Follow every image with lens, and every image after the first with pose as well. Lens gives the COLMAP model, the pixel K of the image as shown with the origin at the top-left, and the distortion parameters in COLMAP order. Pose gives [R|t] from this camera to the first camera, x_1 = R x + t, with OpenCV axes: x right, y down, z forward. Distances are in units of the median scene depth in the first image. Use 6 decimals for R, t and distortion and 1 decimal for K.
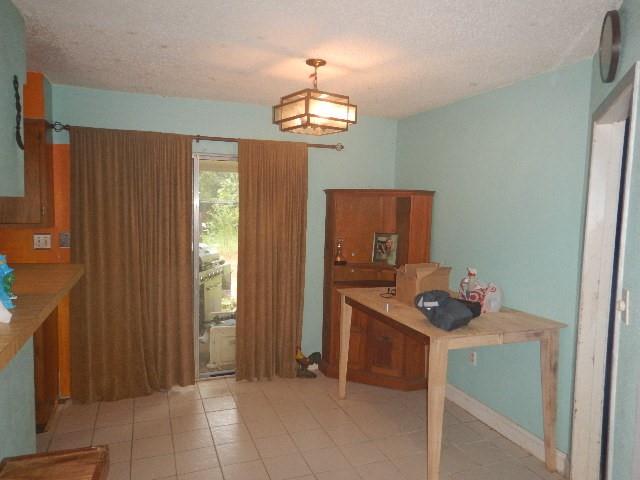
lens RADIAL K [[461.7, 0, 320.0], [0, 461.7, 240.0], [0, 0, 1]] dist [0.002463, -0.007518]
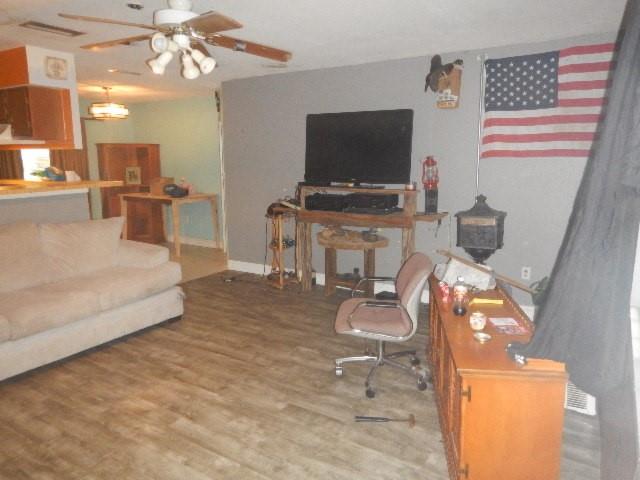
lens RADIAL K [[461.7, 0, 320.0], [0, 461.7, 240.0], [0, 0, 1]] dist [0.002463, -0.007518]
pose [[0.798611, -0.128775, 0.587909, -0.482551], [0.066430, 0.989733, 0.126553, 0.111182], [-0.598170, -0.062012, 0.798966, -1.190447]]
